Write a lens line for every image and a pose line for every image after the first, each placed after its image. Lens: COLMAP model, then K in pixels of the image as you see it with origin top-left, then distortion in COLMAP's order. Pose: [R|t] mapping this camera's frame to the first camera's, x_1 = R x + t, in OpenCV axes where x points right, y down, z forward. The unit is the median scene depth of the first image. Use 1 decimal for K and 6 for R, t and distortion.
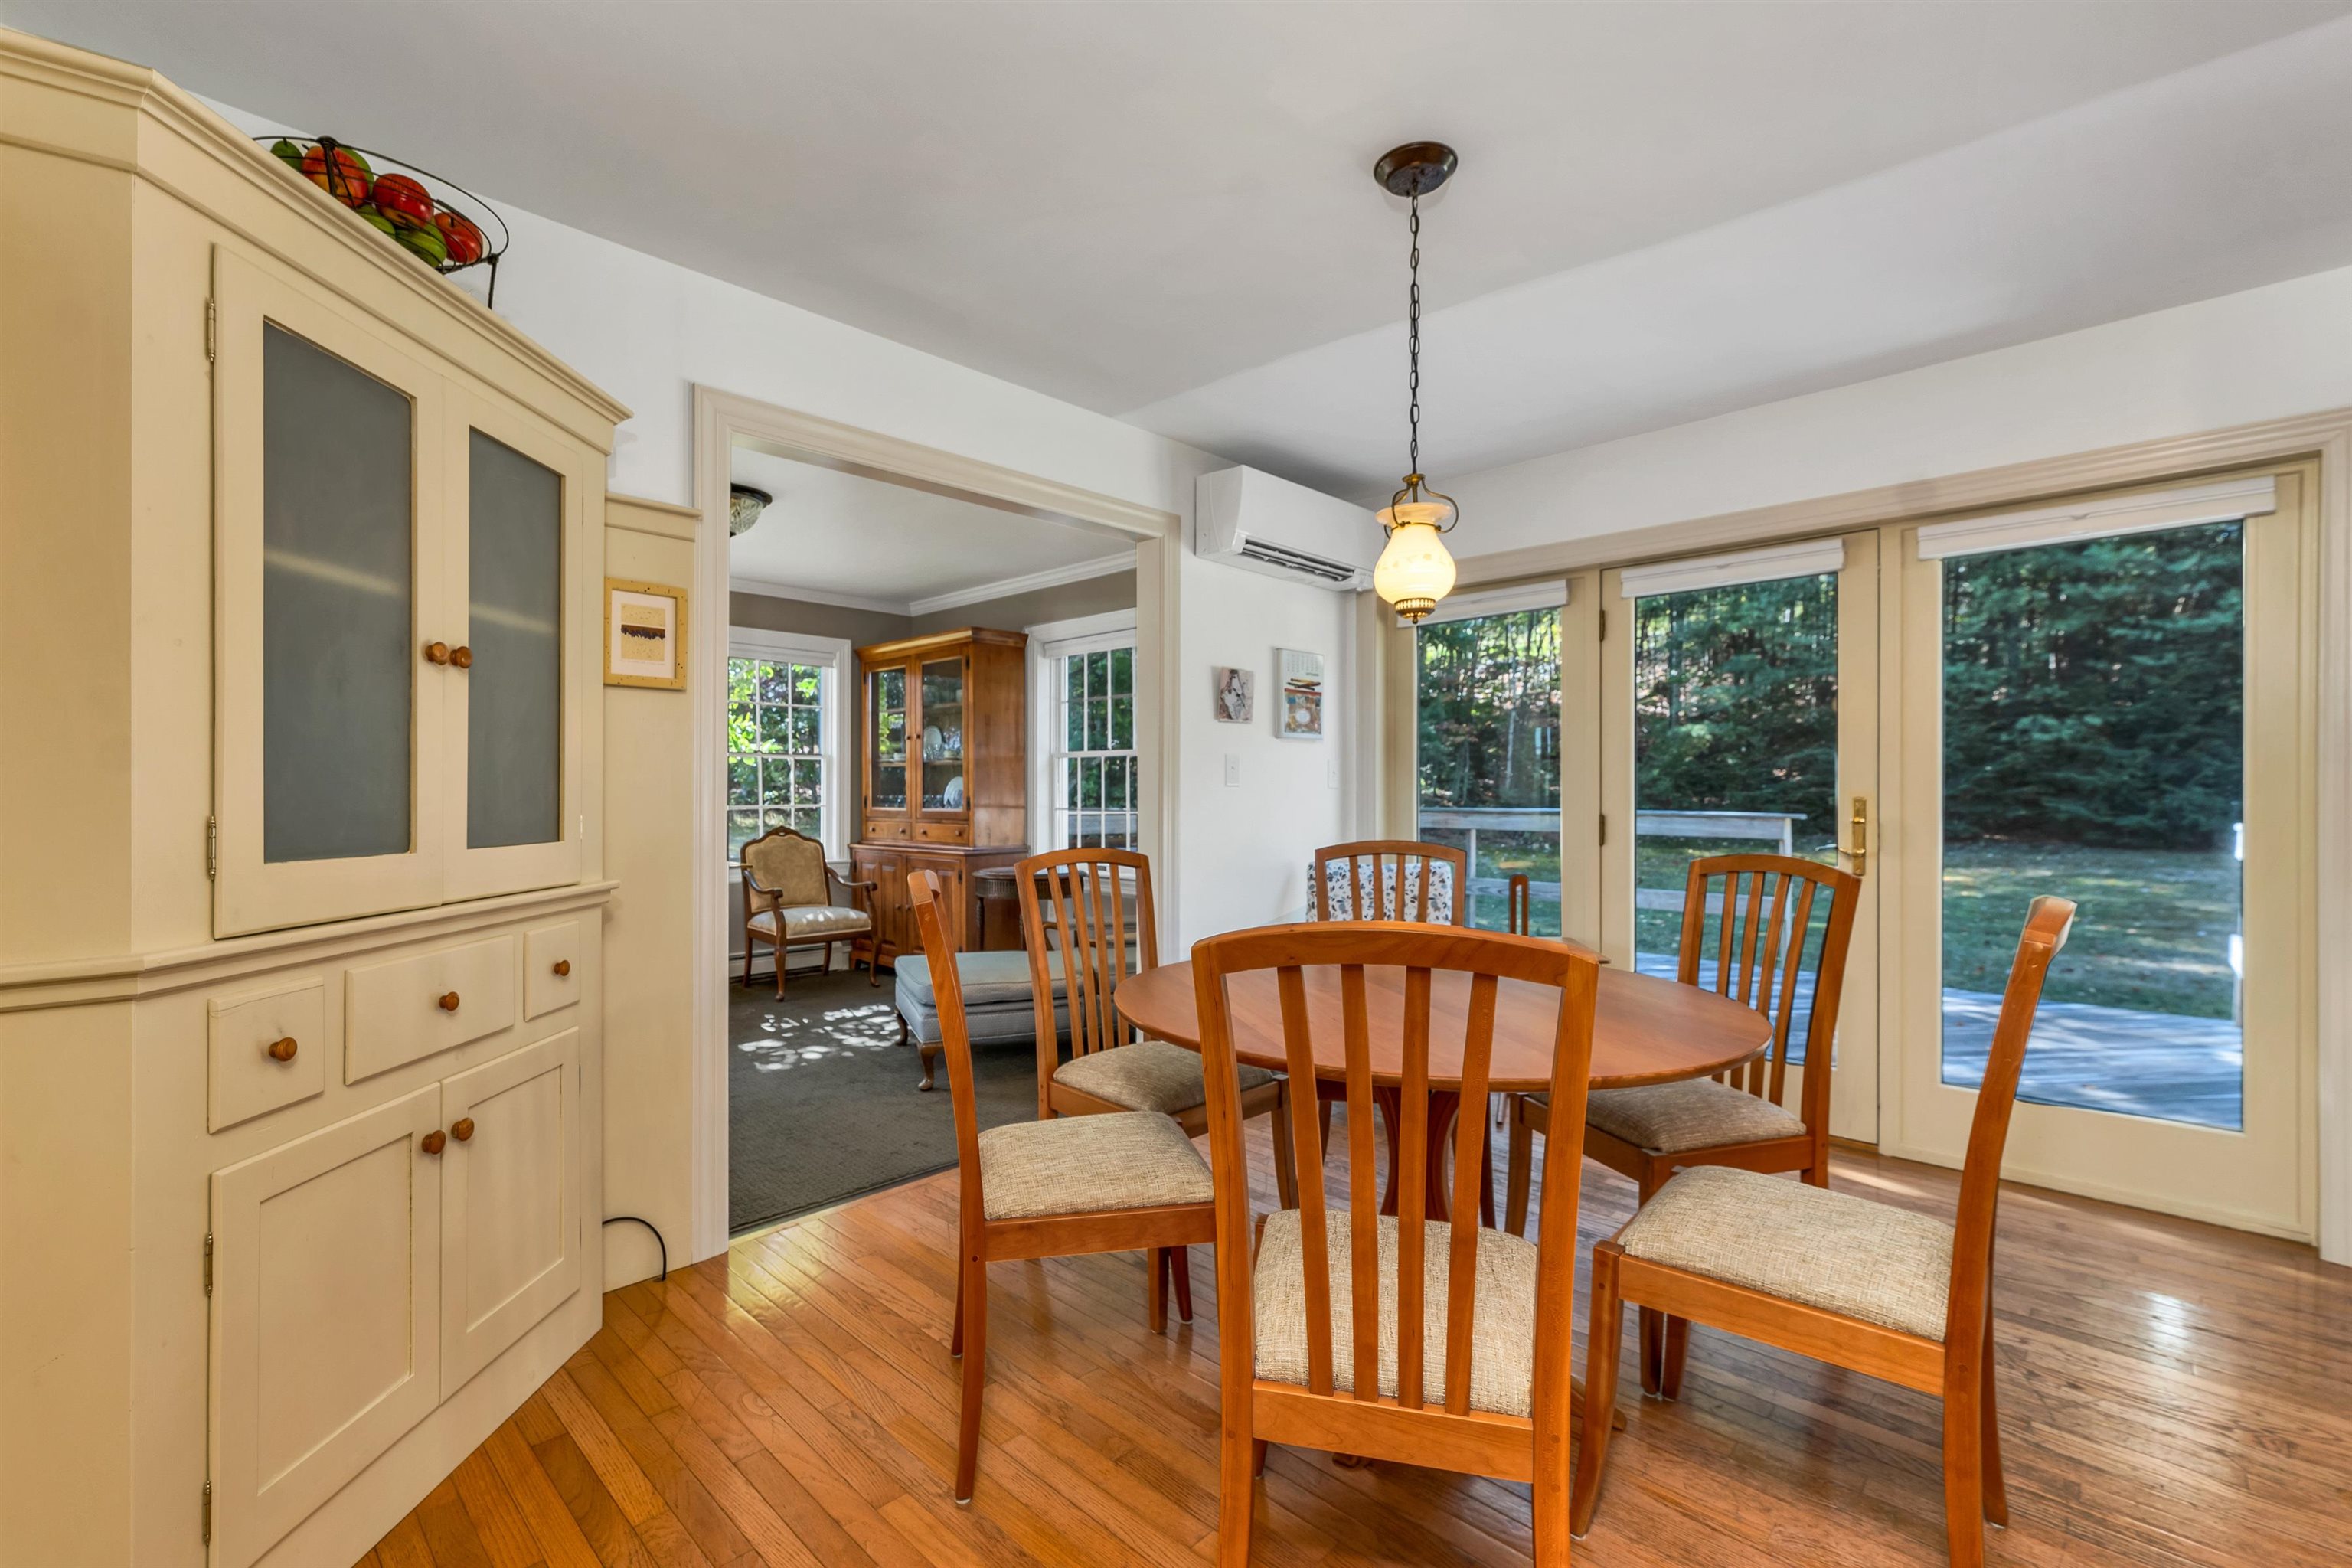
lens RADIAL K [[1012.1, 0, 1174.6], [0, 1012.1, 792.1], [0, 0, 1]] dist [-0.001150, -0.000247]
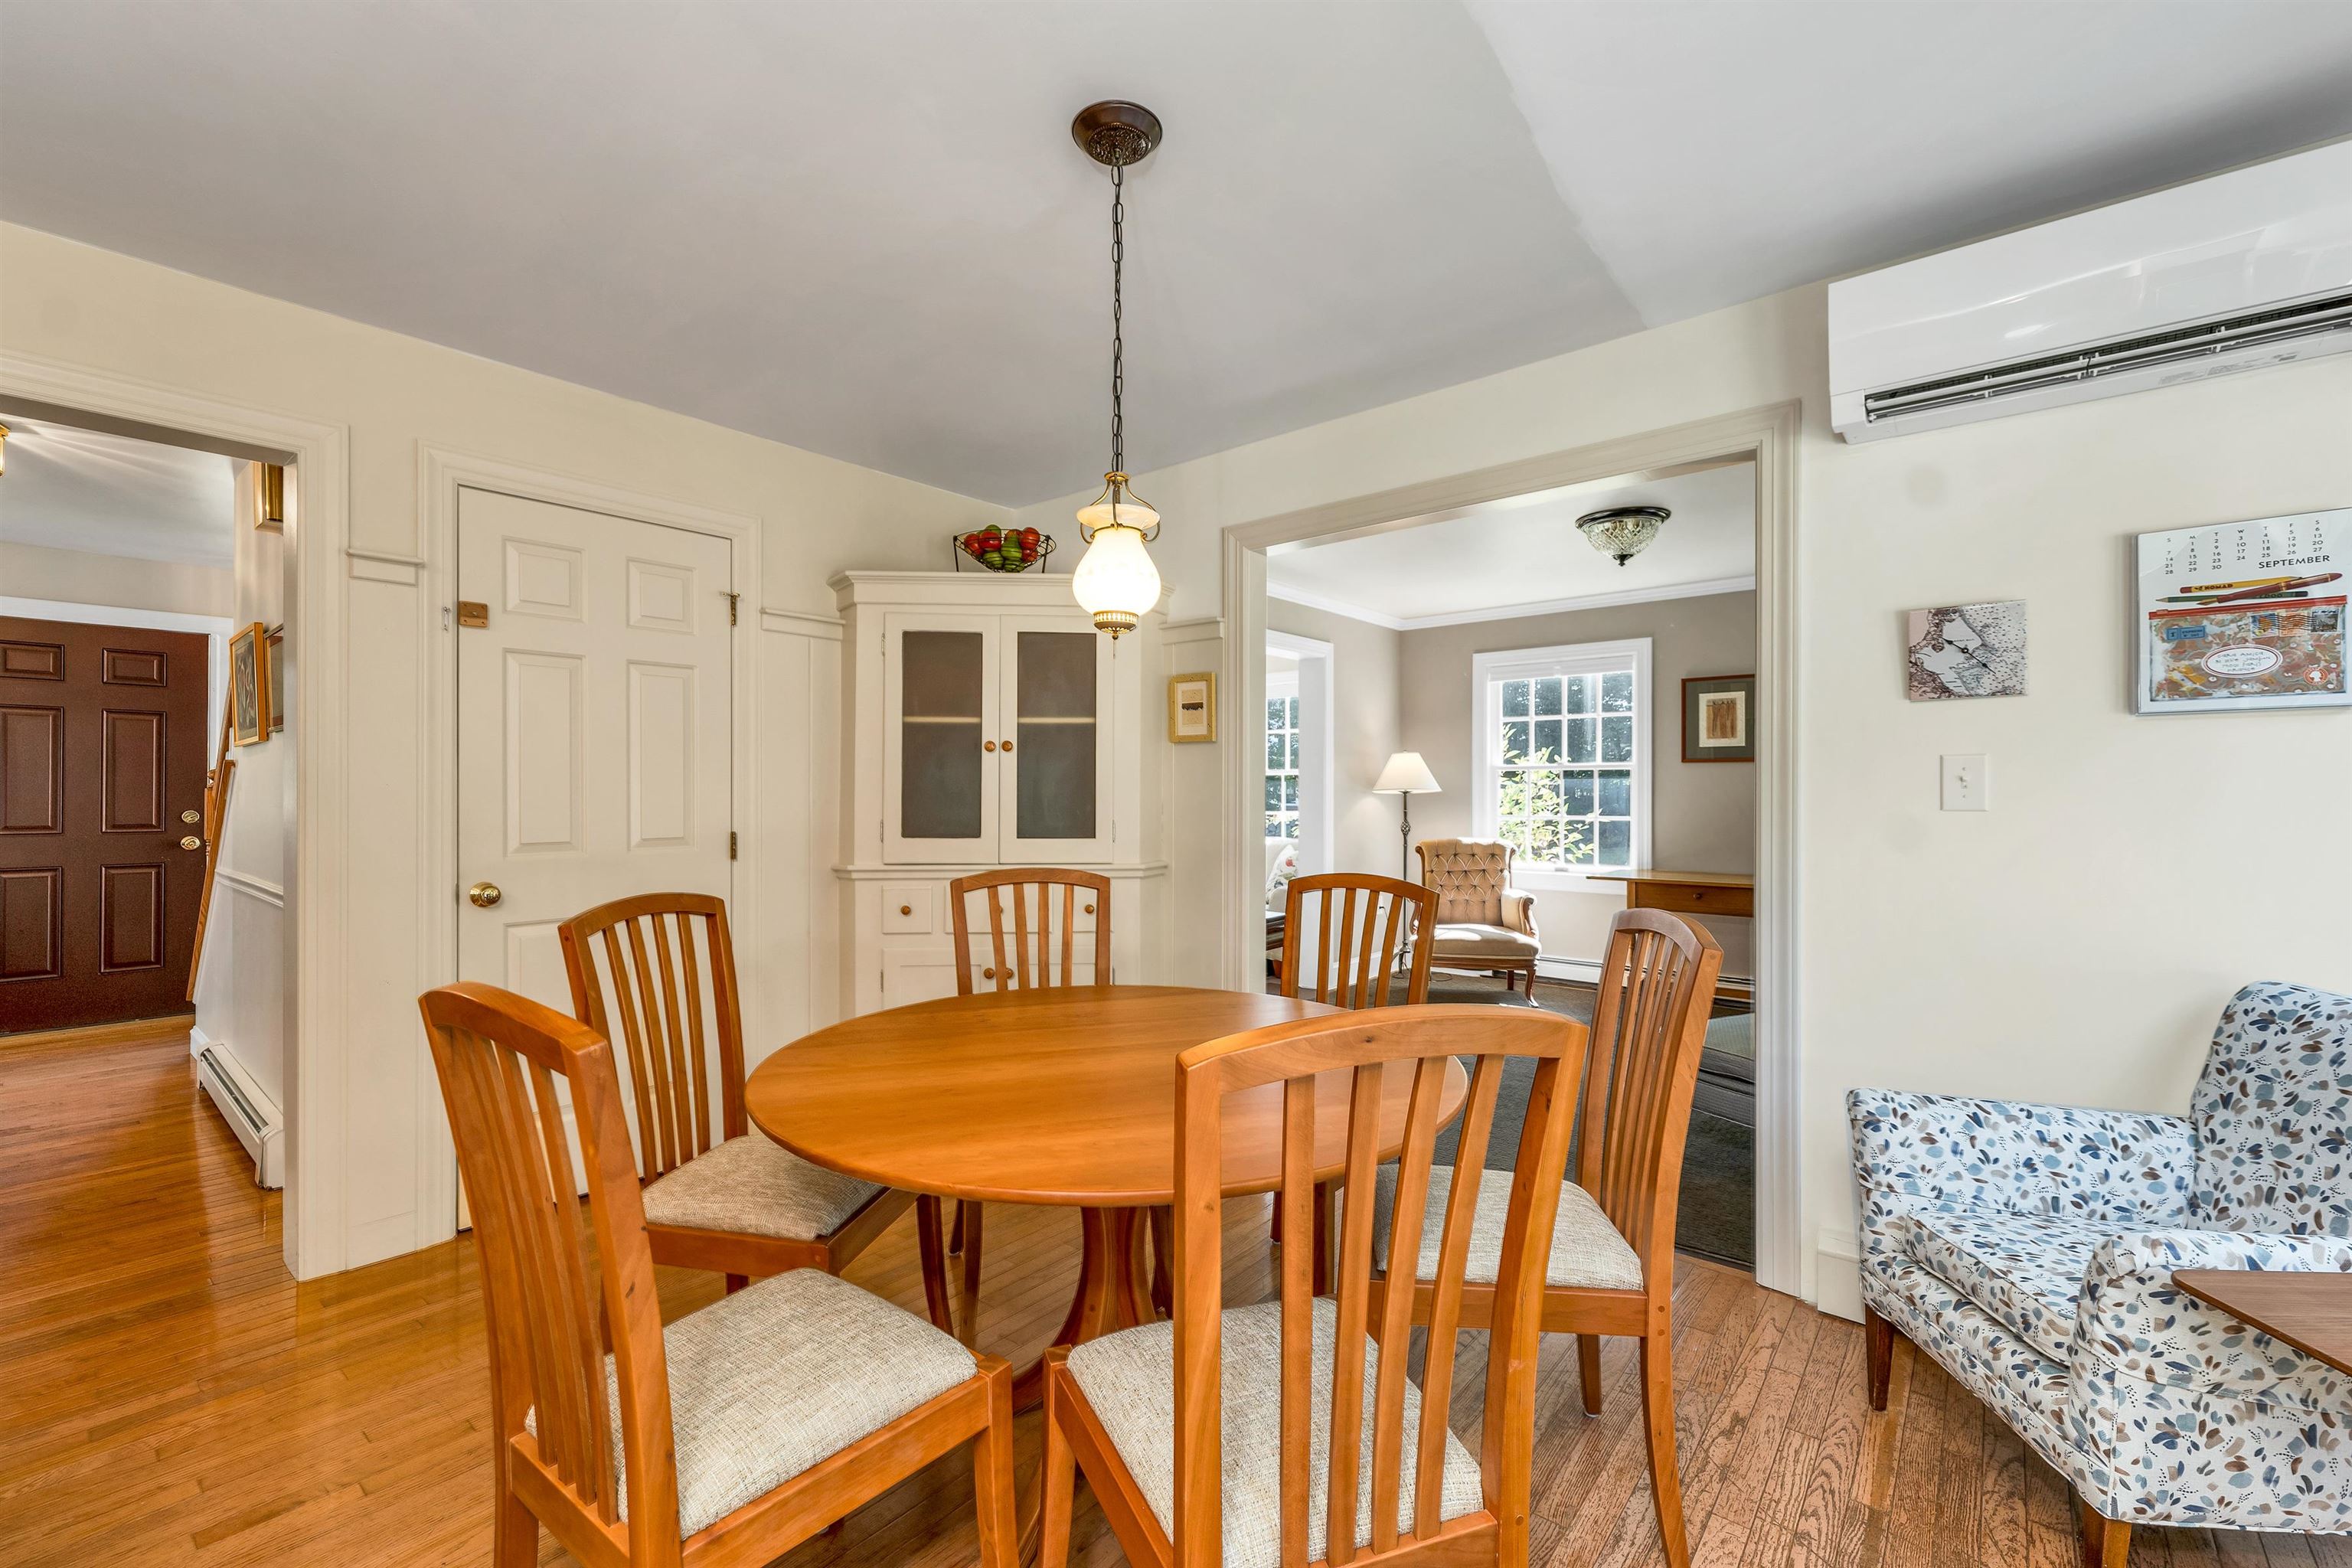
lens RADIAL K [[980.4, 0, 1172.3], [0, 980.4, 779.6], [0, 0, 1]] dist [0.003310, -0.000891]
pose [[0.064216, -0.014772, -0.997827, 0.941599], [-0.000378, 0.999890, -0.014827, -0.024013], [0.997936, 0.001330, 0.064203, 0.854236]]
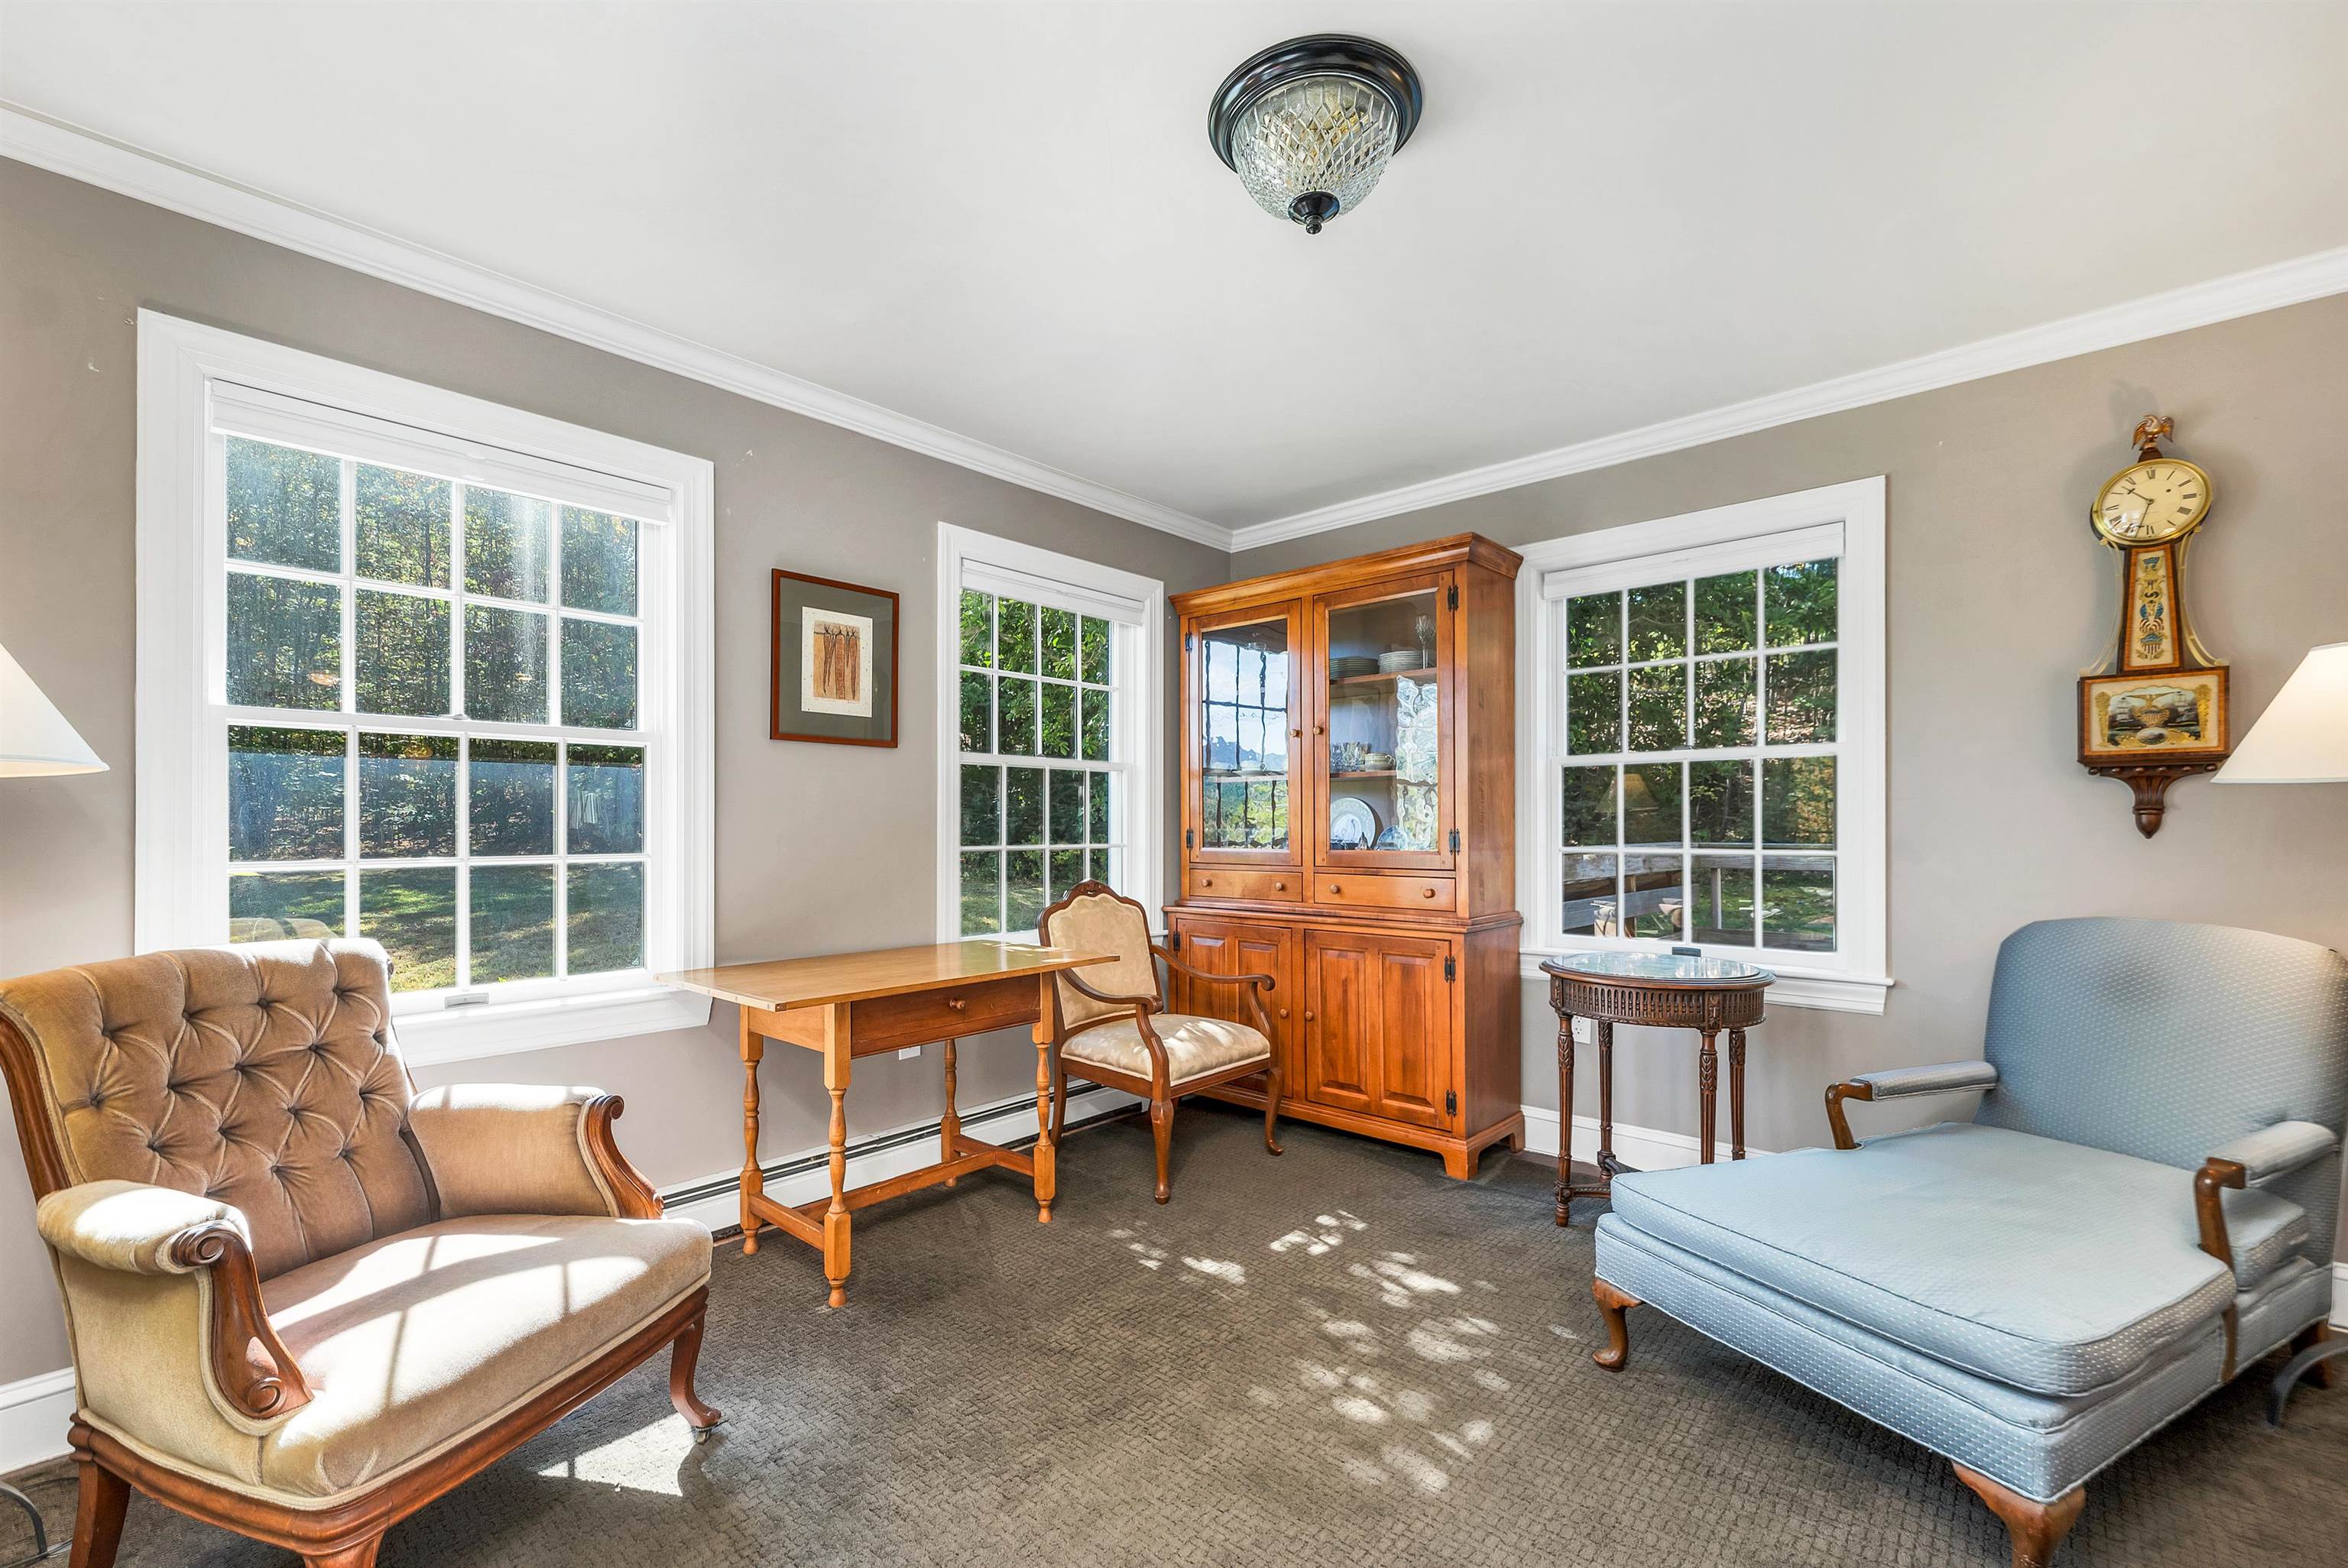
lens RADIAL K [[1003.4, 0, 1180.1], [0, 1003.4, 806.3], [0, 0, 1]] dist [-0.000055, 0.000037]
pose [[0.998935, -0.008208, 0.045395, -0.931685], [0.009009, 0.999807, -0.017480, 0.002167], [-0.045243, 0.017871, 0.998816, 1.039862]]
